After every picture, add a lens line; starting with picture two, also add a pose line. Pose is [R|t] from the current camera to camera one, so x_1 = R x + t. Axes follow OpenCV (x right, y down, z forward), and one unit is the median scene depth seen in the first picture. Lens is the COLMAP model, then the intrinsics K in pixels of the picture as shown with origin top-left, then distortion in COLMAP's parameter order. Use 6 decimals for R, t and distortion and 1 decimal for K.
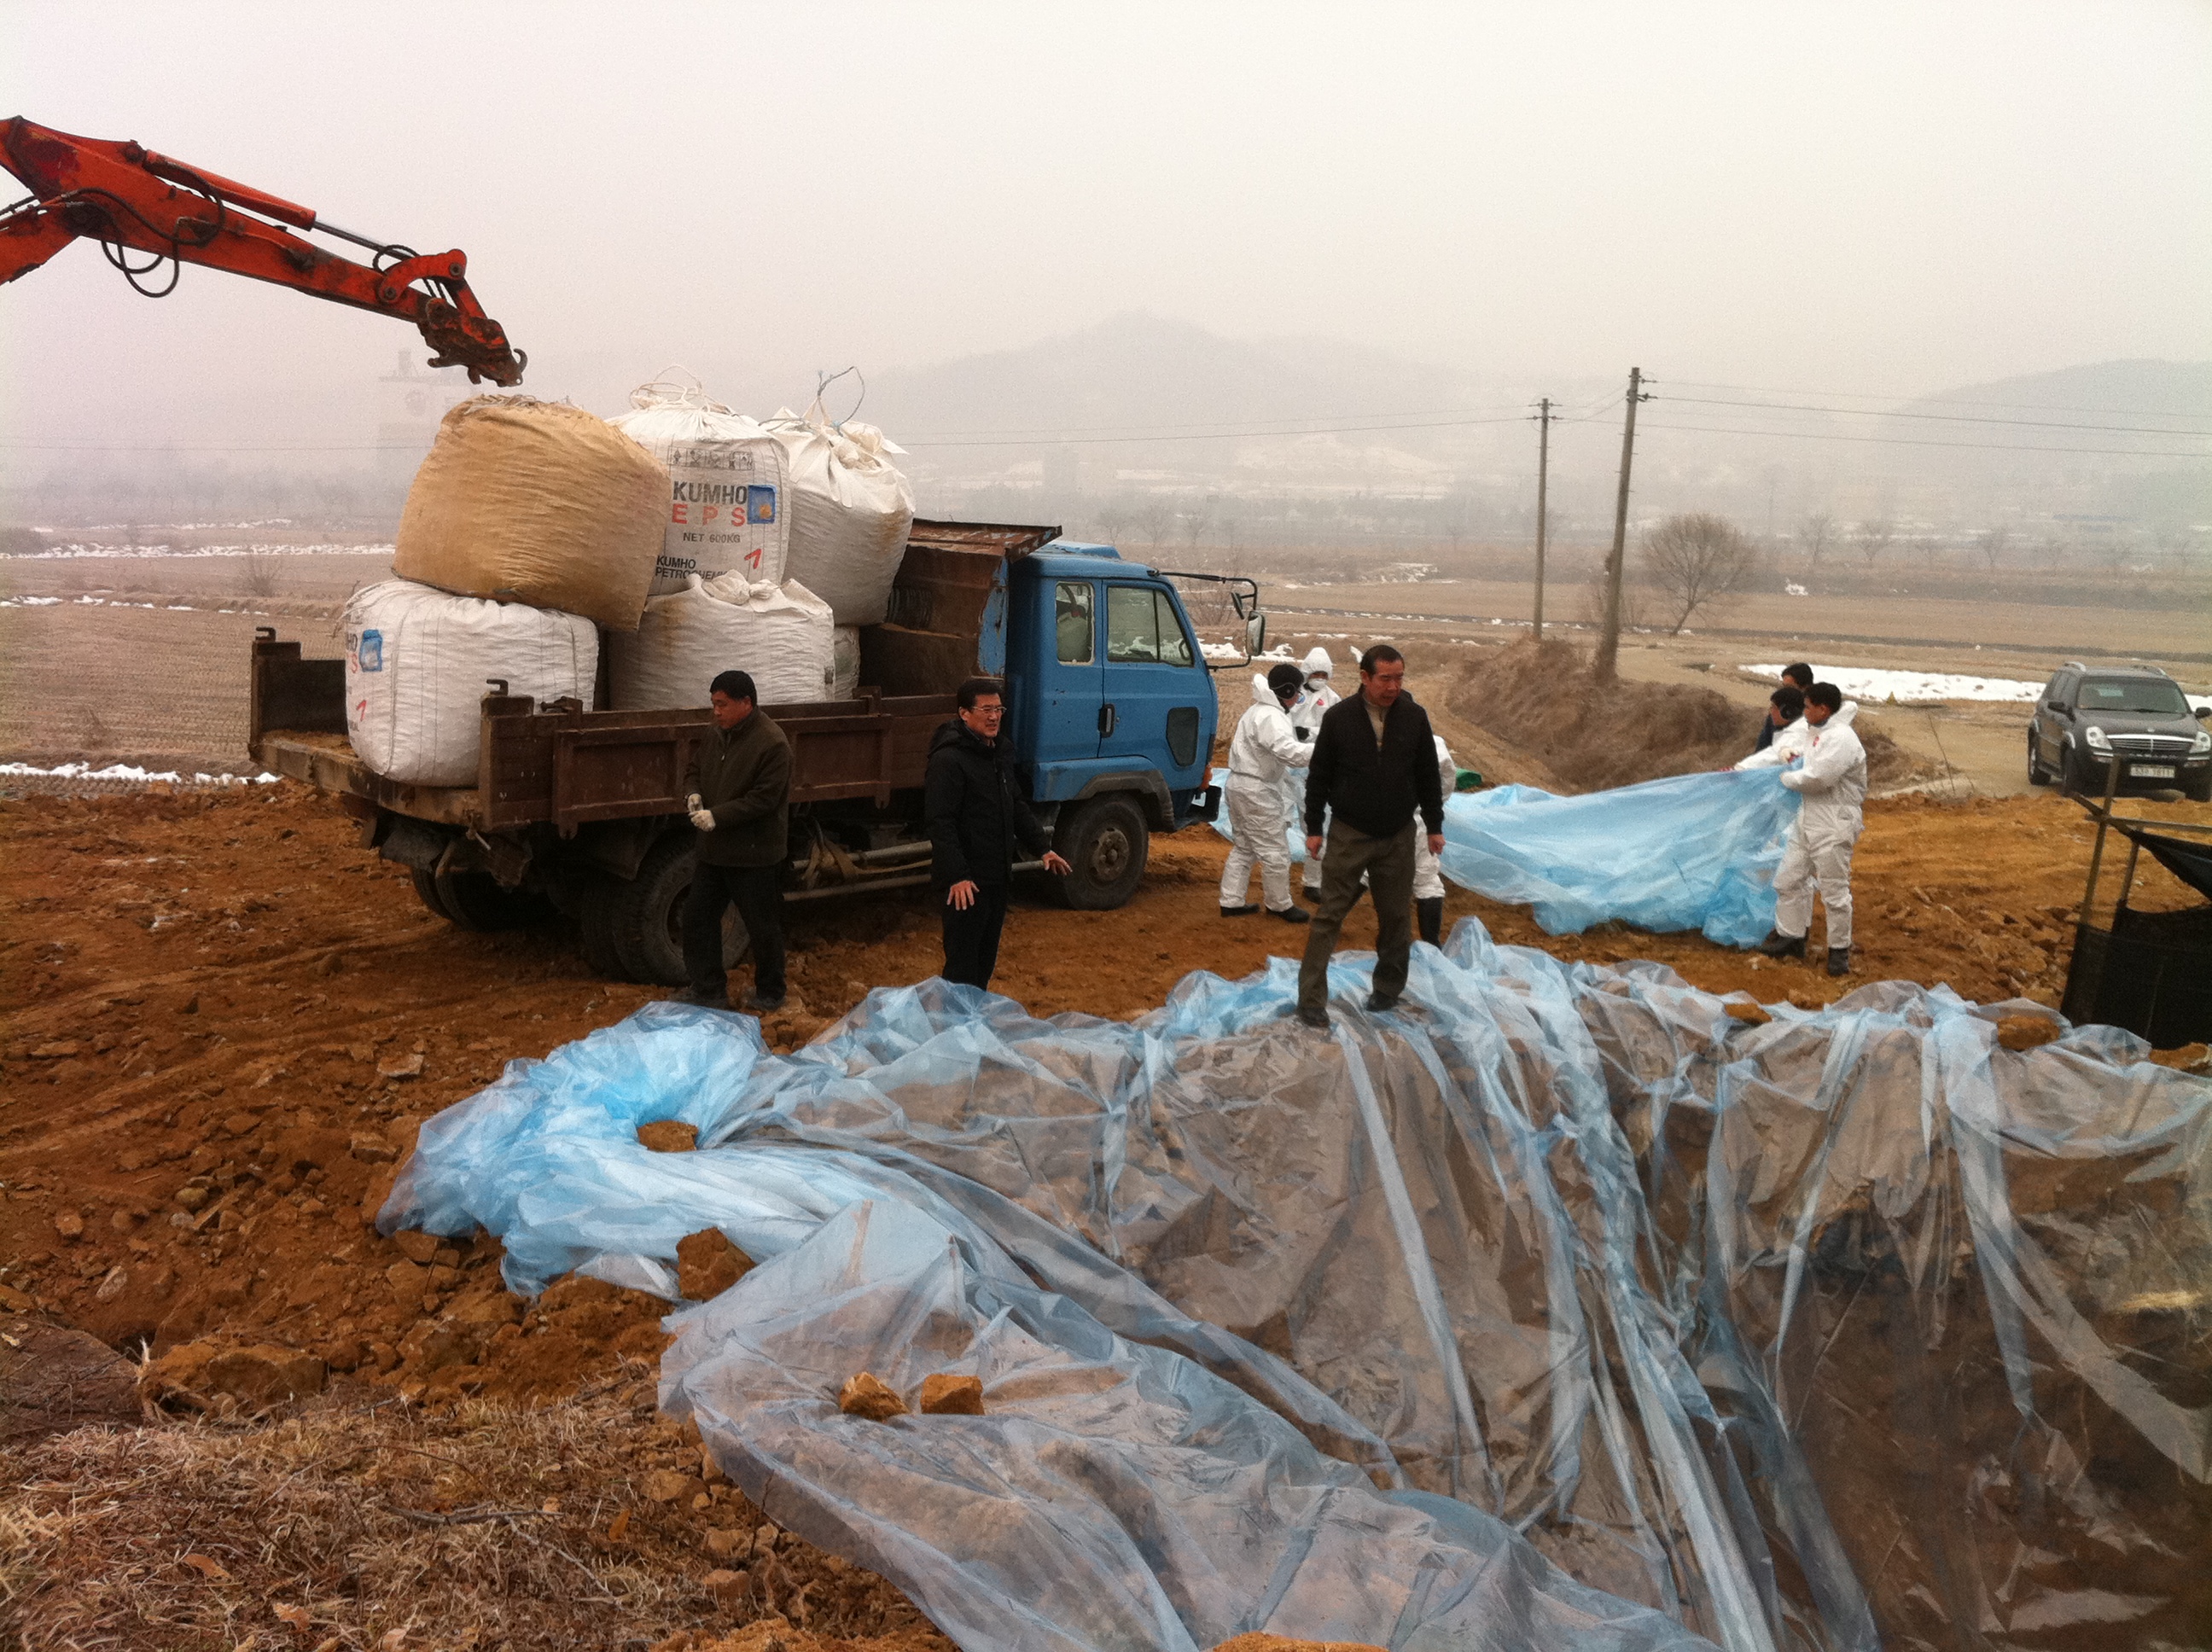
lens RADIAL K [[2112.6, 0, 1111.5], [0, 2112.6, 848.3], [0, 0, 1]] dist [0.118587, -0.361796]
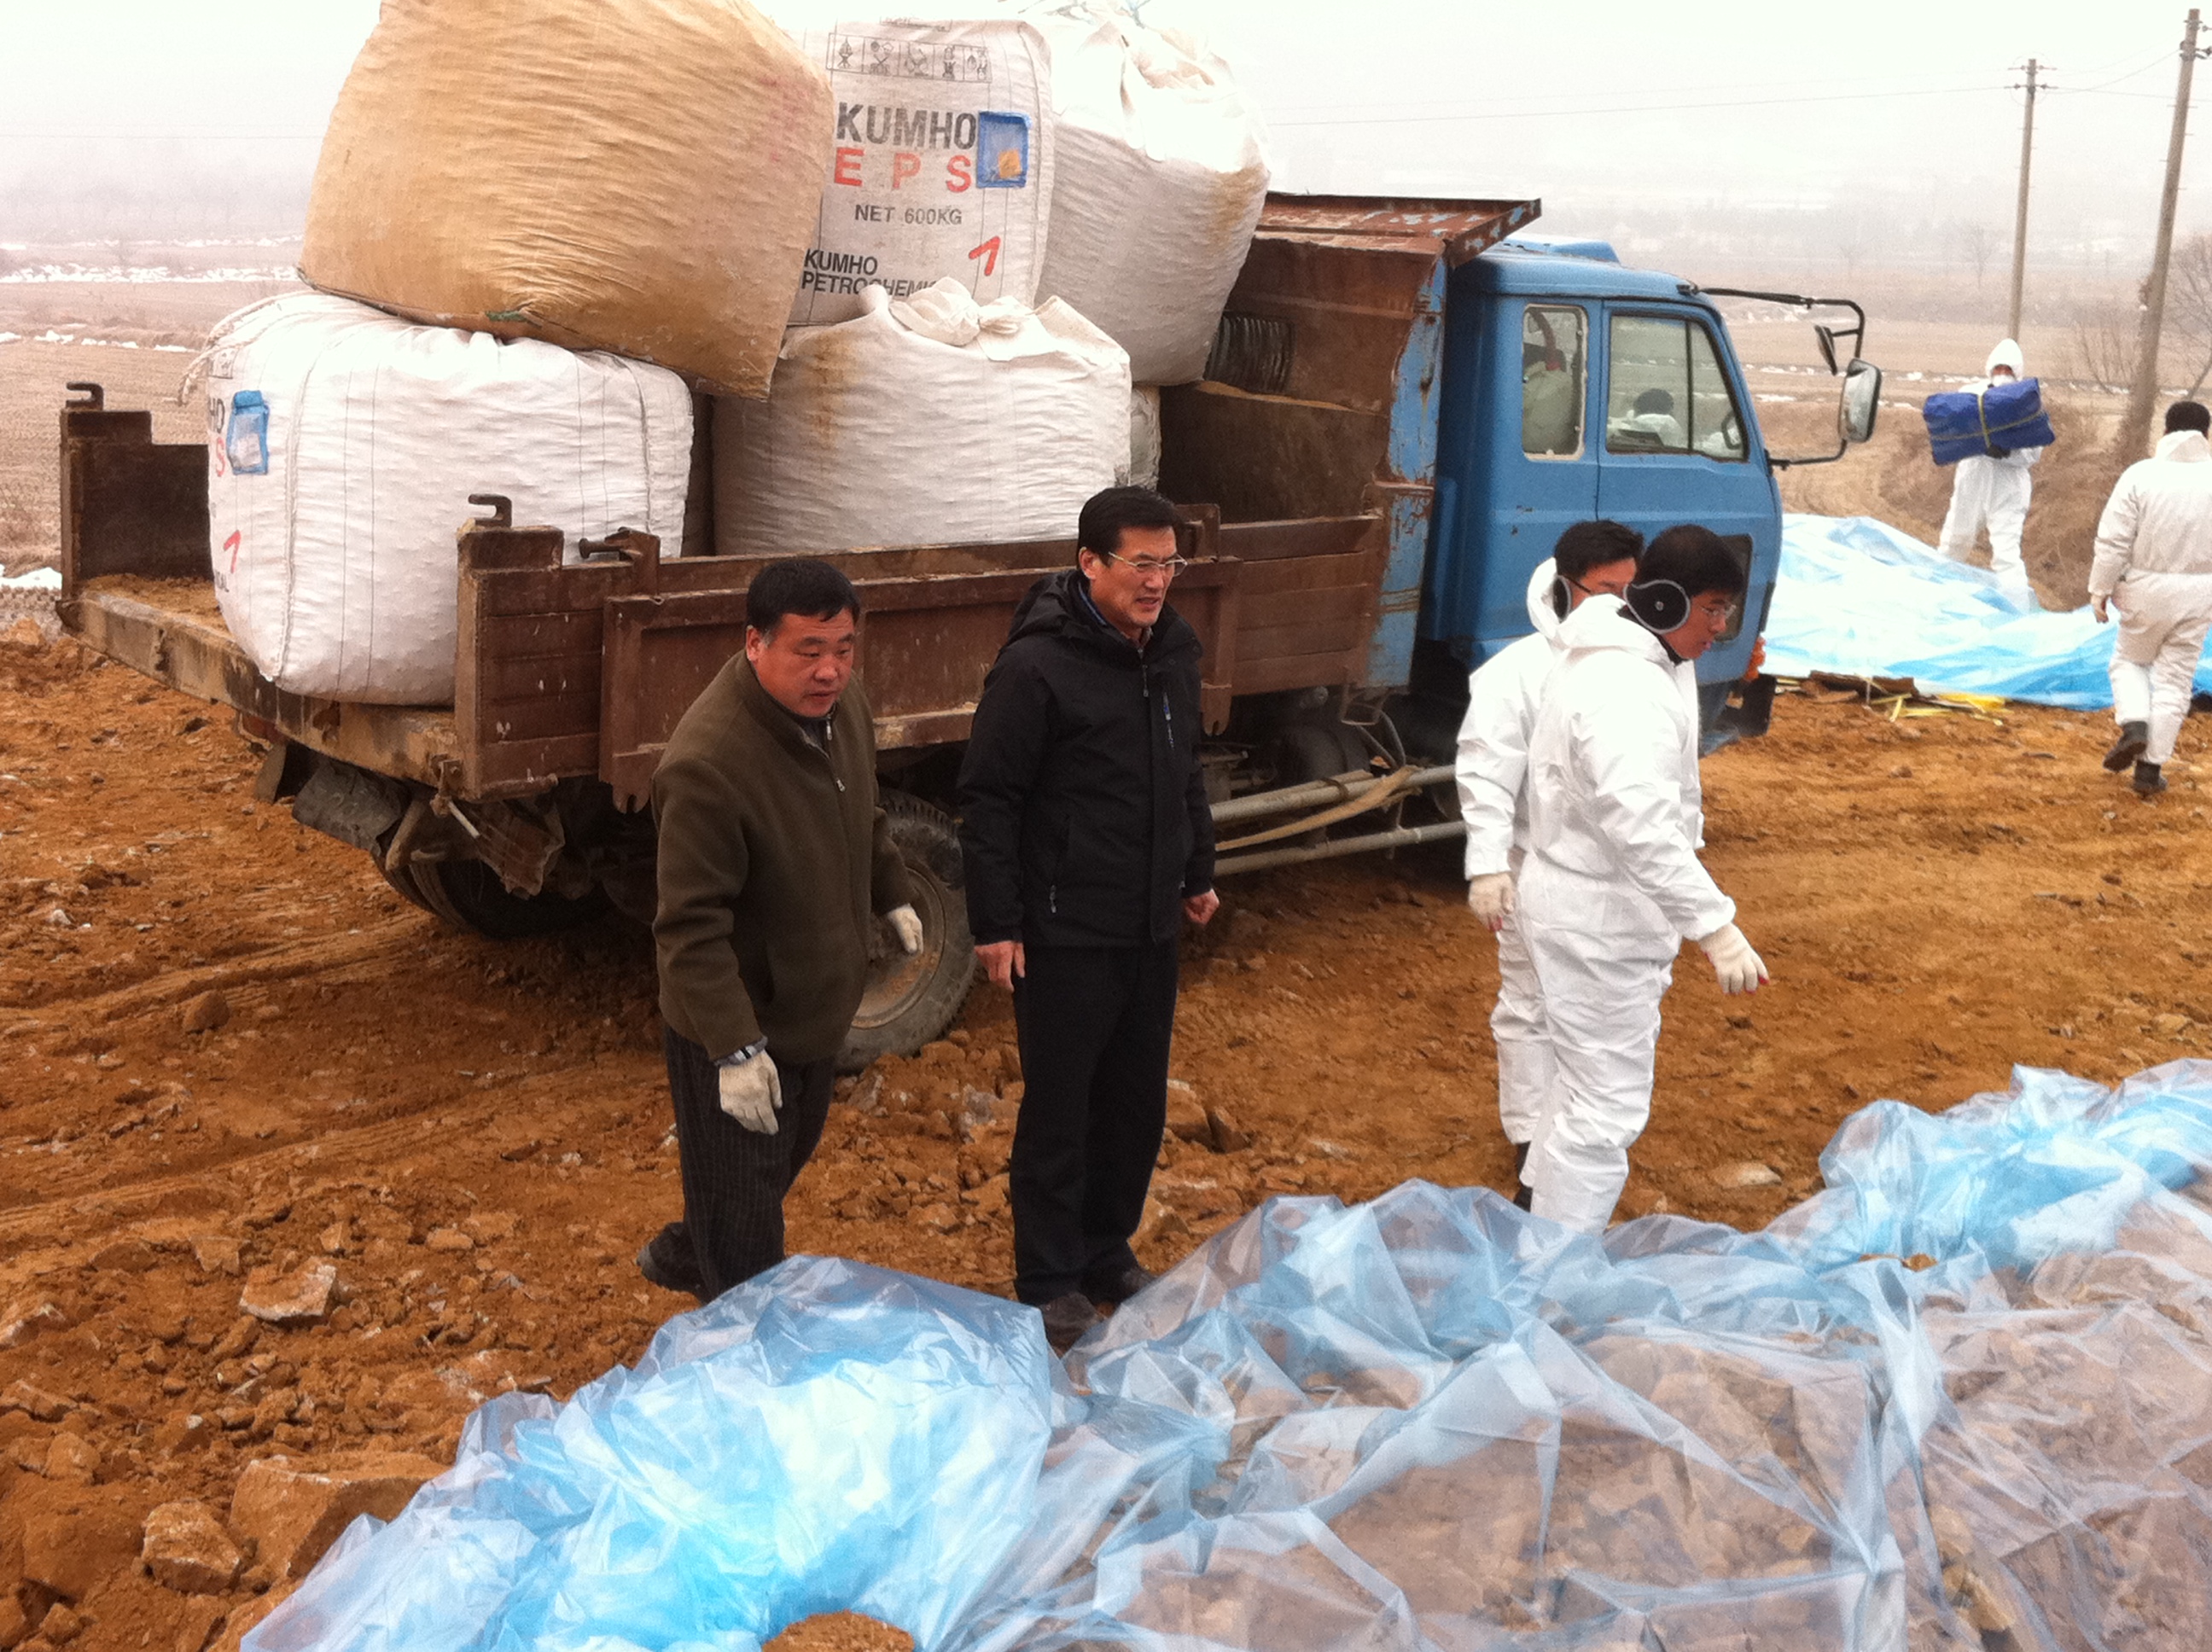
lens RADIAL K [[2568.7, 0, 1106.0], [0, 2568.7, 826.0], [0, 0, 1]] dist [0.124352, -0.371923]
pose [[0.996243, 0.021240, -0.083962, -0.084093], [-0.015548, 0.997573, 0.067874, -0.040878], [0.085200, -0.066314, 0.994155, 0.366927]]
